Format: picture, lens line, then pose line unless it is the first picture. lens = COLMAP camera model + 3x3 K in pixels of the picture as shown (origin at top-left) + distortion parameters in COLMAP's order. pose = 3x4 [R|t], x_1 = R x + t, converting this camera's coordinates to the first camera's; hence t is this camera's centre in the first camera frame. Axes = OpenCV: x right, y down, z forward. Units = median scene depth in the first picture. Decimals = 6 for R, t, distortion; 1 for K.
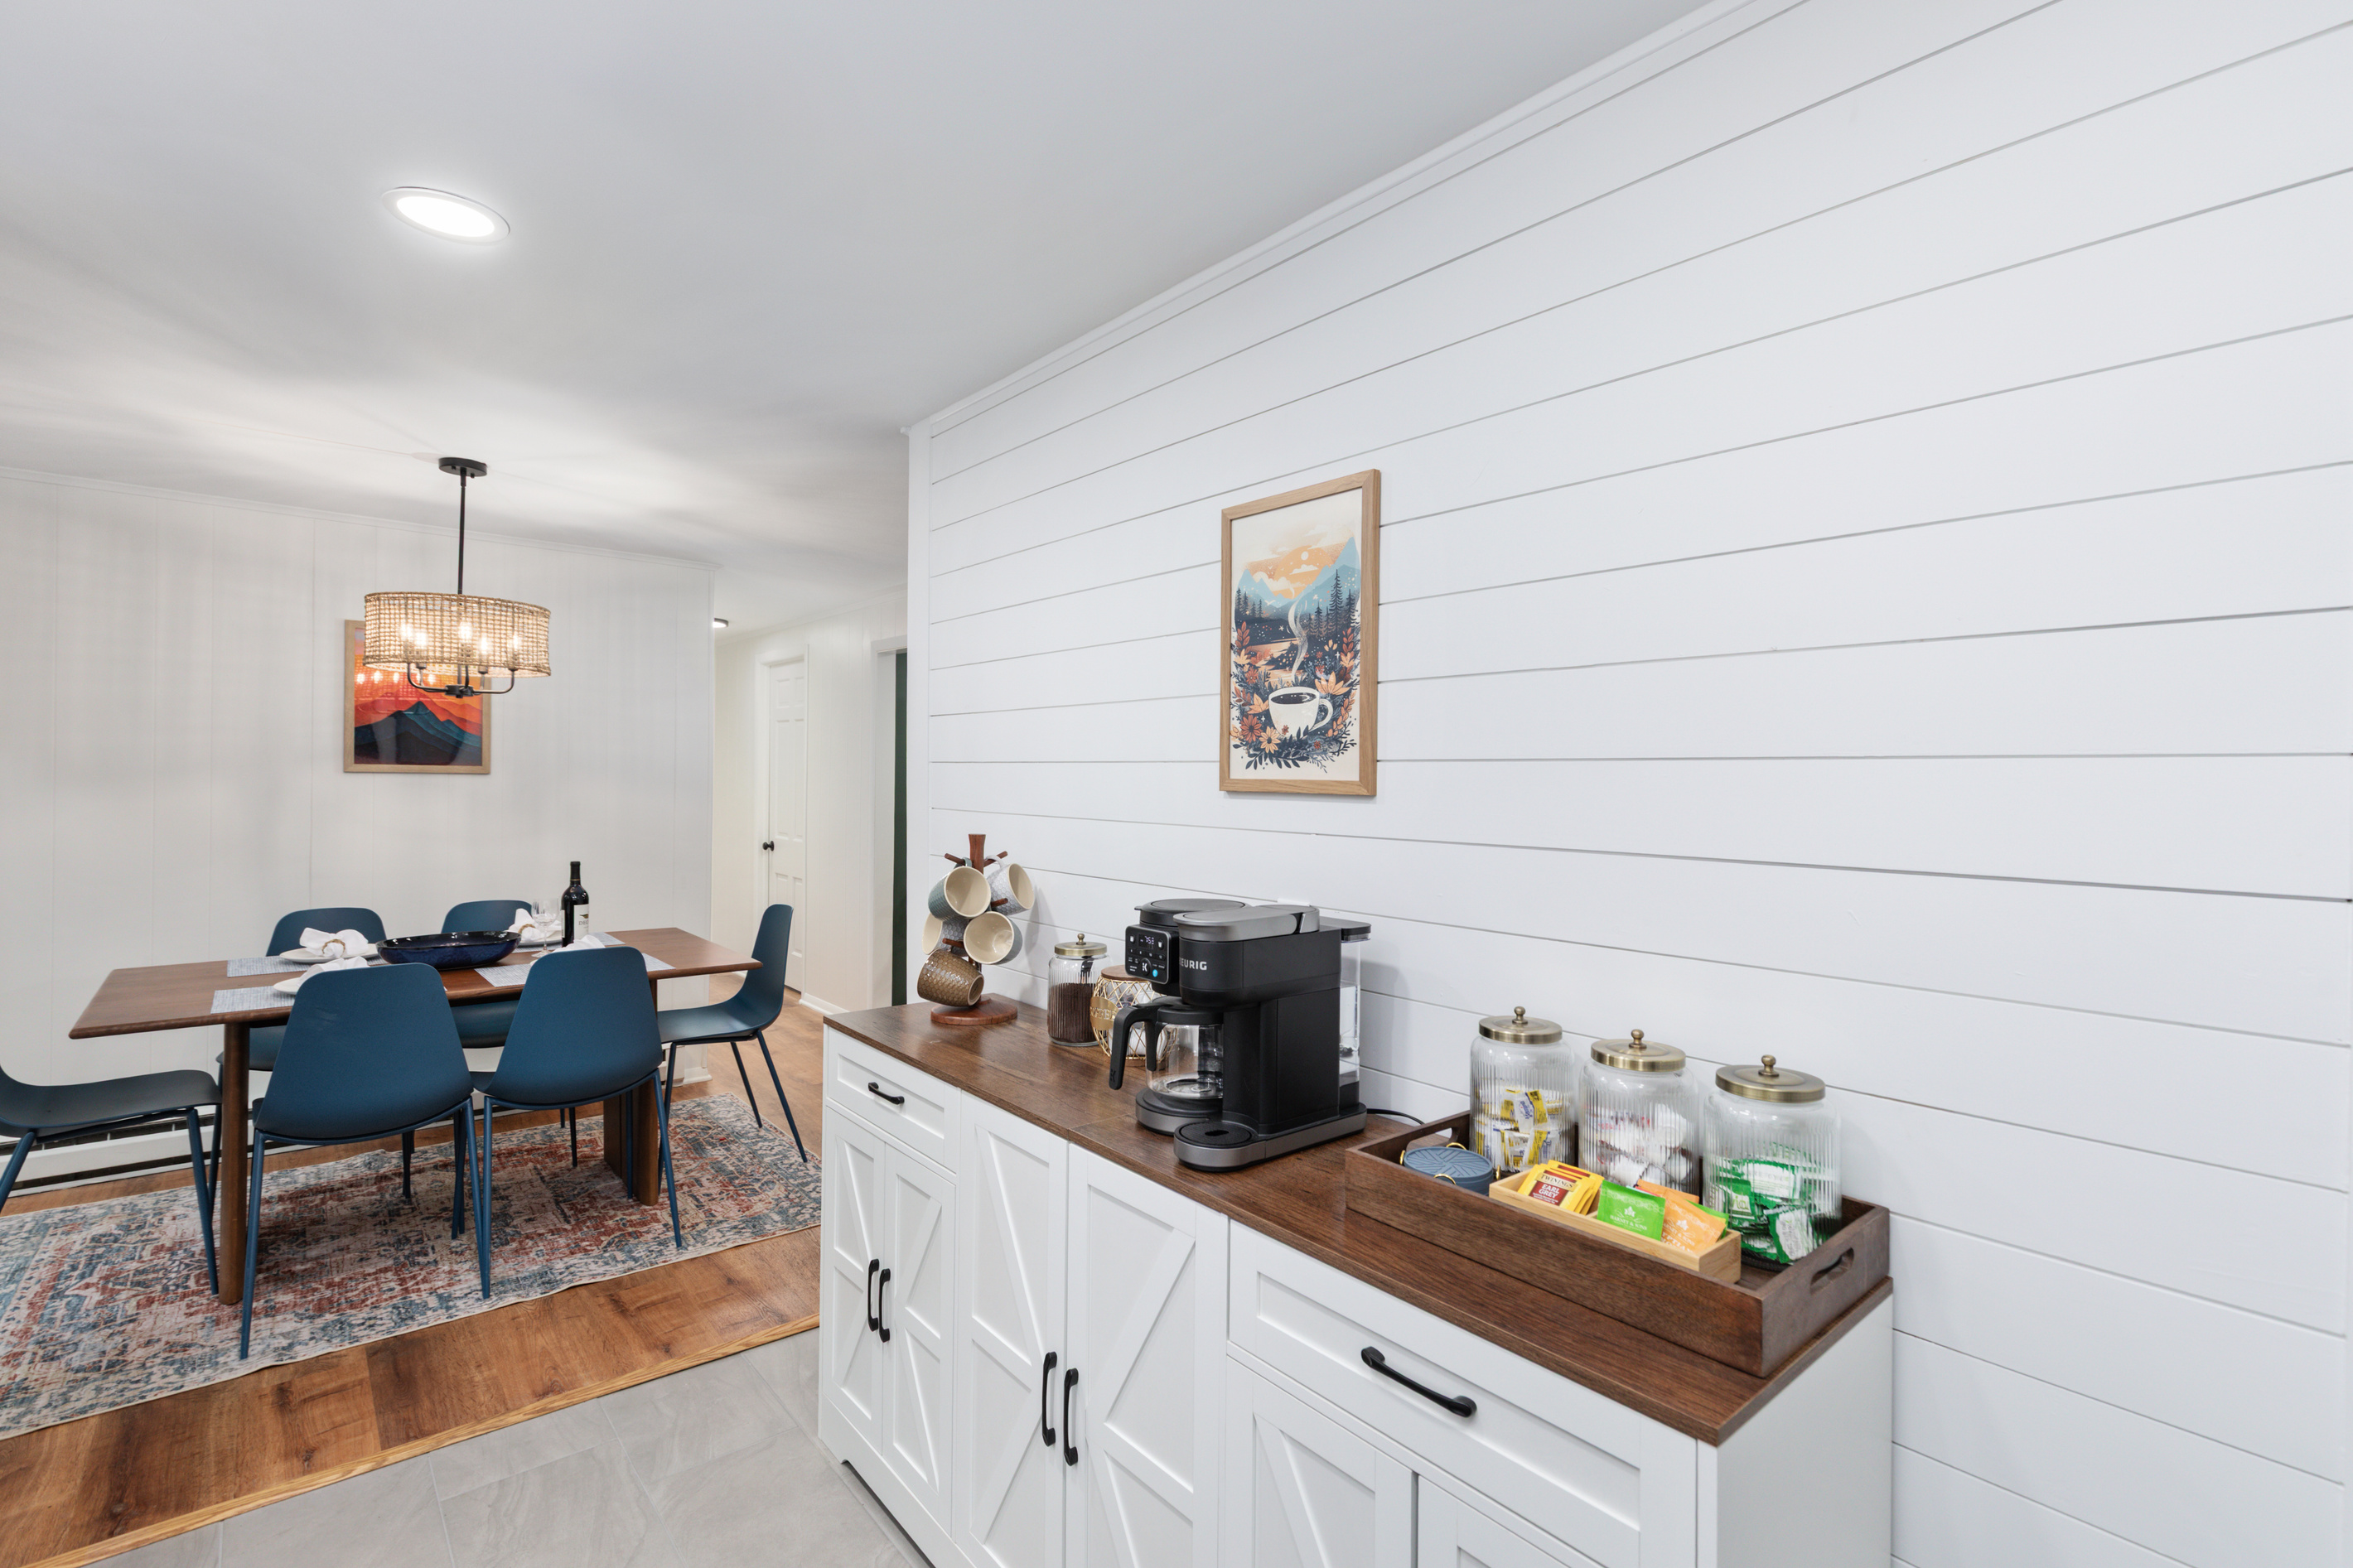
lens RADIAL K [[1064.3, 0, 1183.5], [0, 1064.3, 784.2], [0, 0, 1]] dist [0.003195, -0.001479]
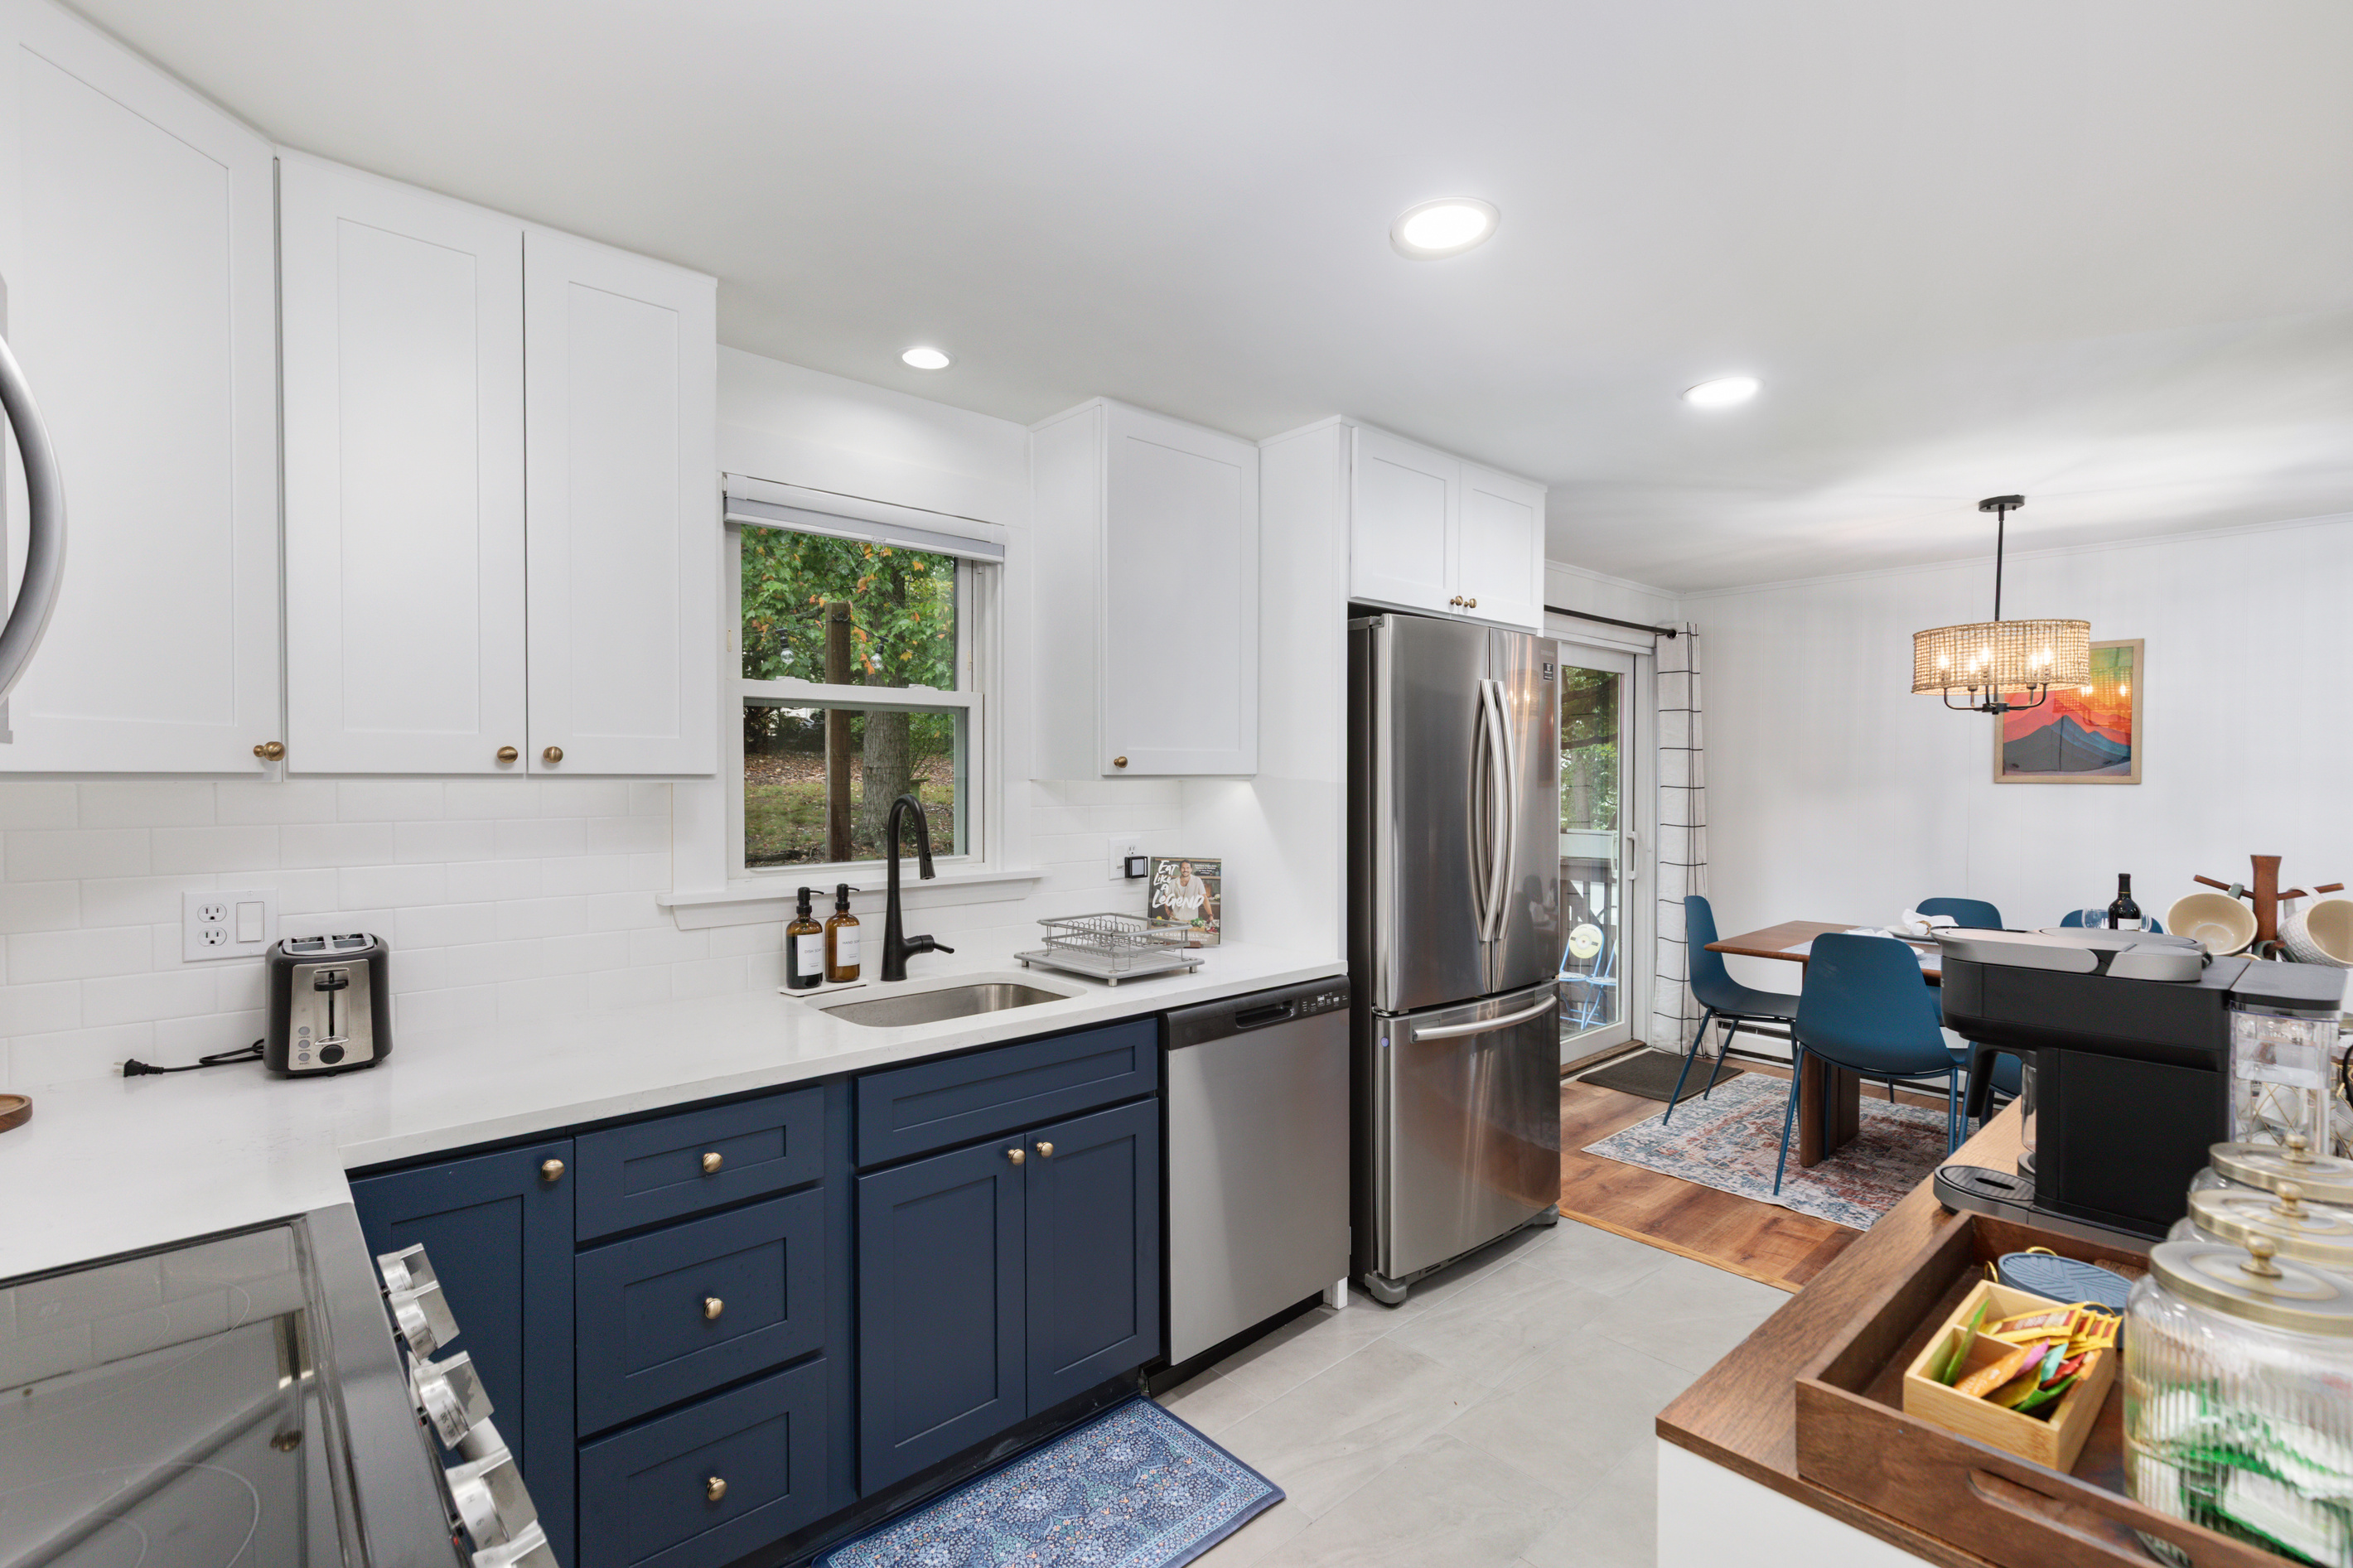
lens RADIAL K [[1064.3, 0, 1189.7], [0, 1064.3, 787.6], [0, 0, 1]] dist [0.003195, -0.001479]
pose [[0.027675, 0.001056, -0.999616, 0.462926], [-0.010727, 0.999942, 0.000760, 0.003988], [0.999559, 0.010702, 0.027685, 0.159384]]
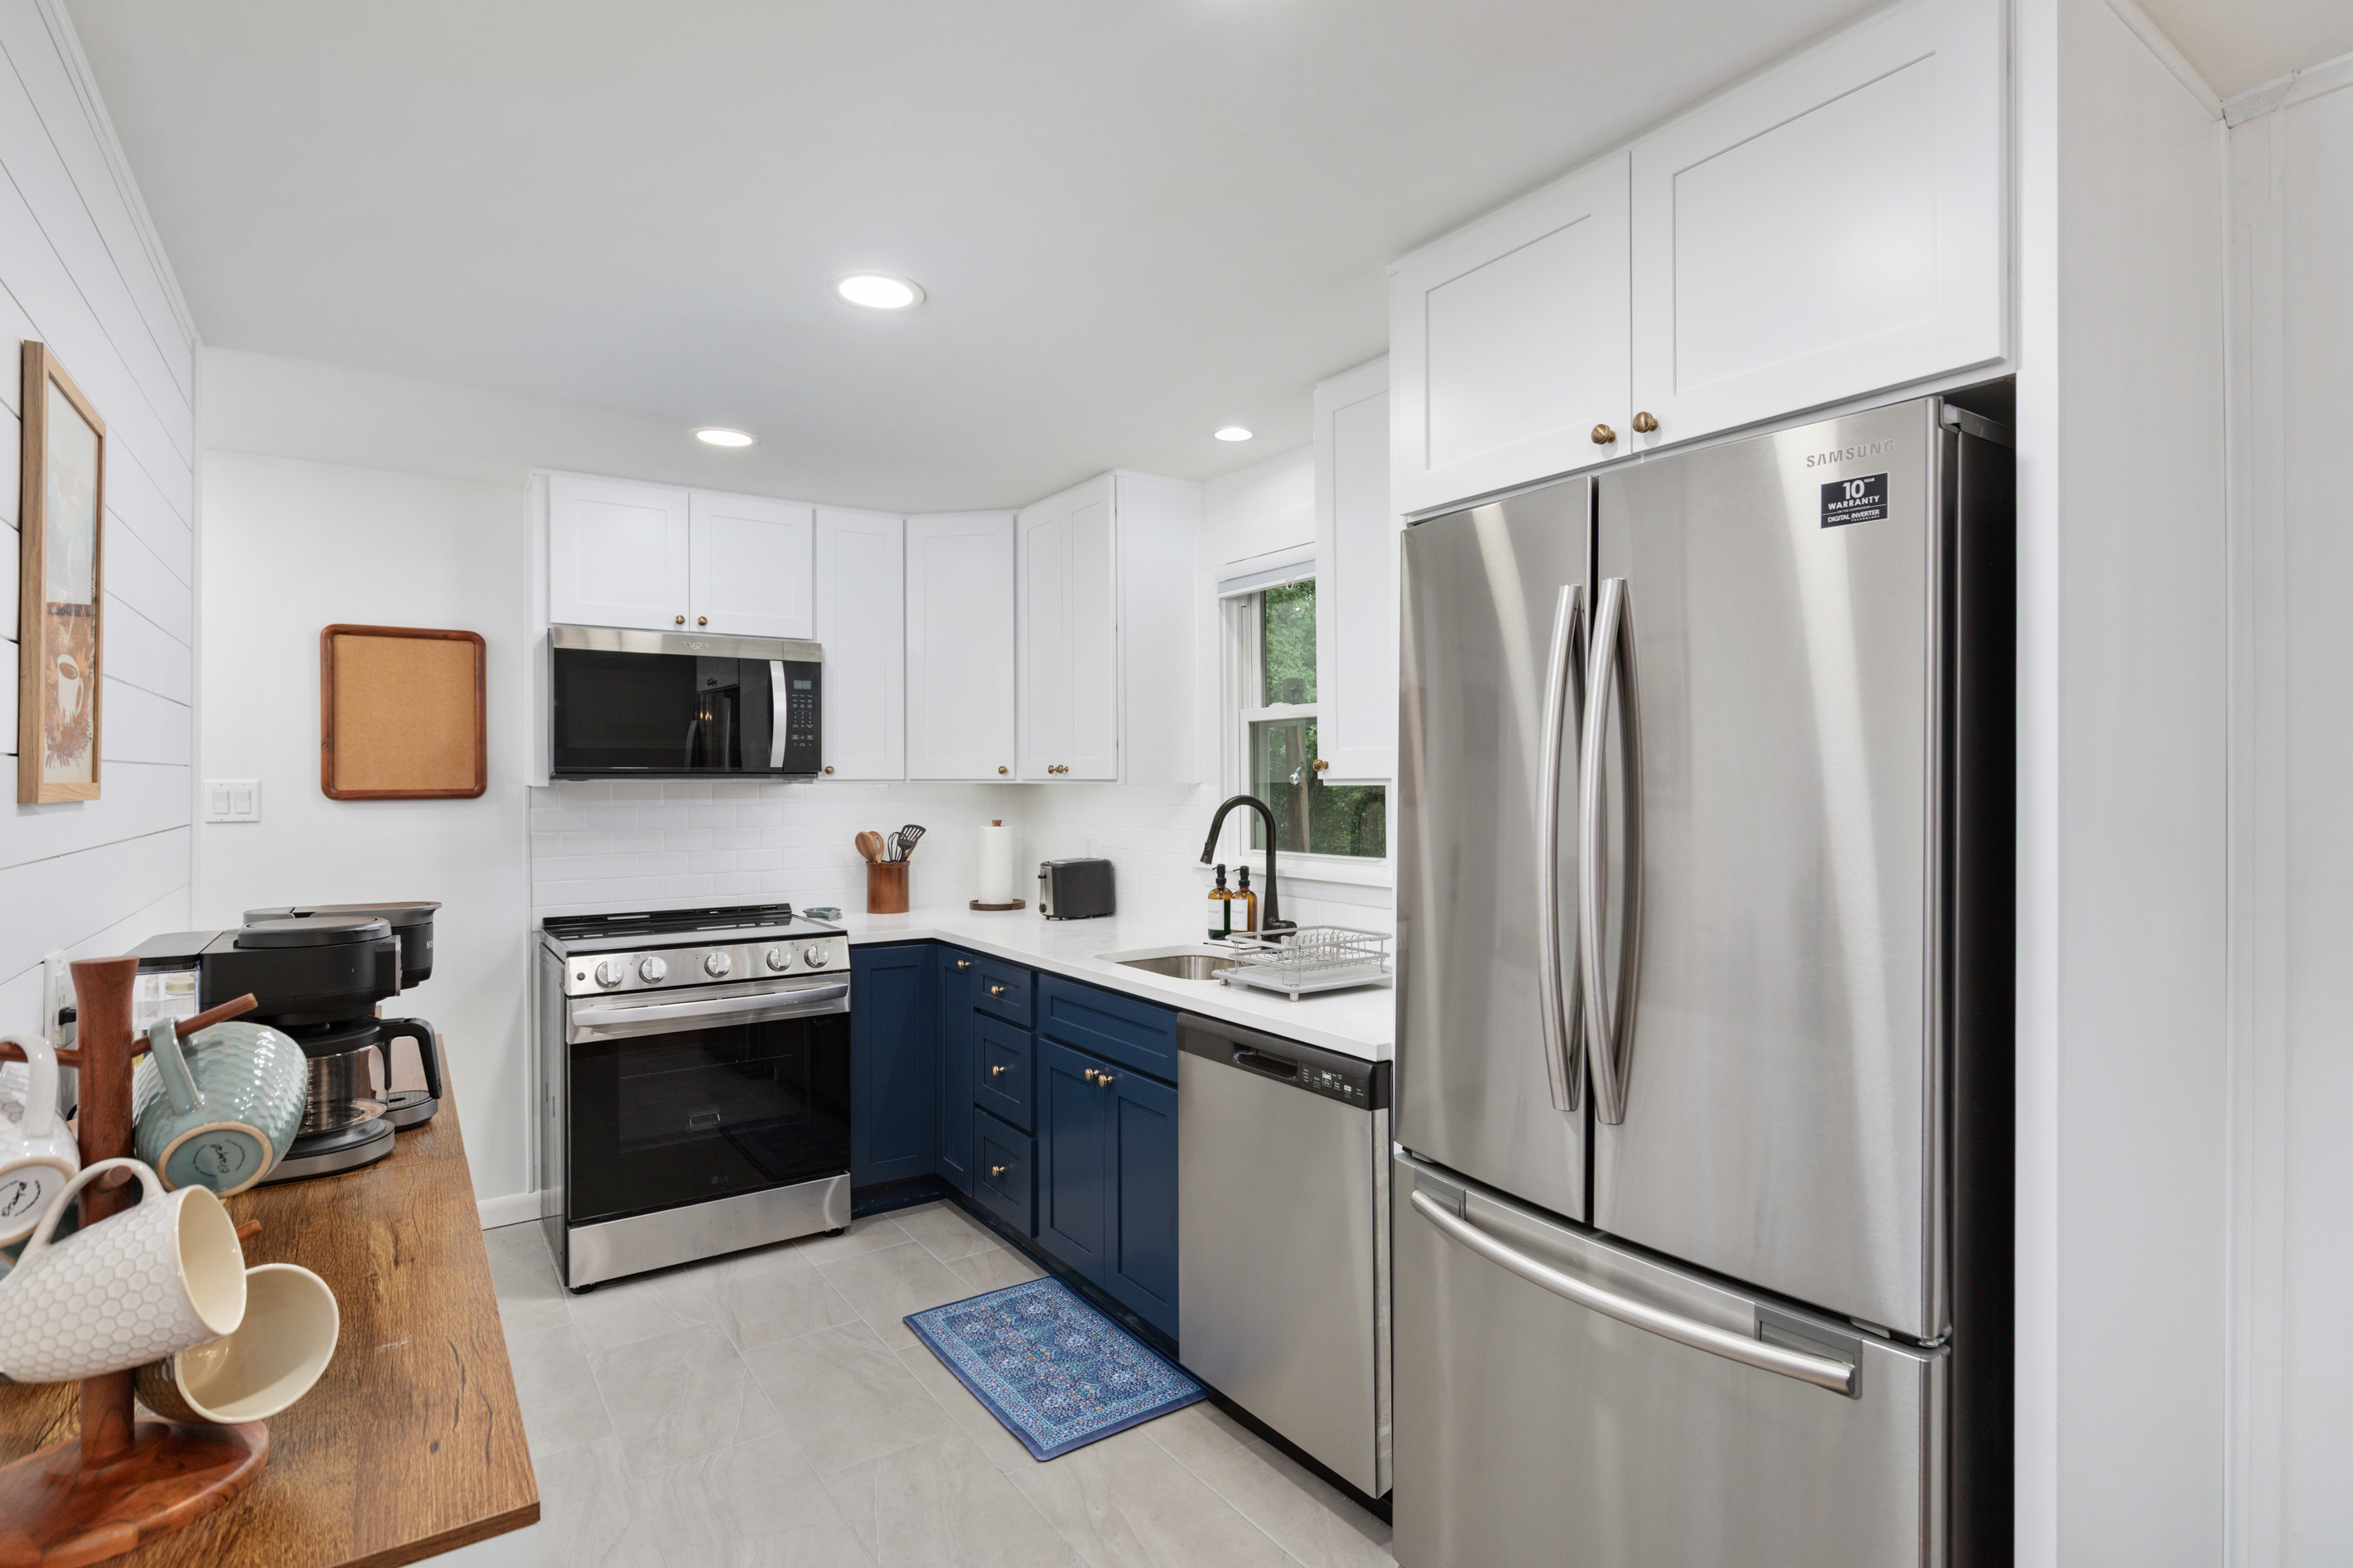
lens RADIAL K [[1151.7, 0, 1180.6], [0, 1151.7, 781.7], [0, 0, 1]] dist [-0.001581, -0.000308]
pose [[-0.994726, -0.011844, 0.101878, -0.464808], [-0.010746, 0.999878, 0.011328, -0.012979], [-0.102000, 0.010173, -0.994732, 1.083248]]
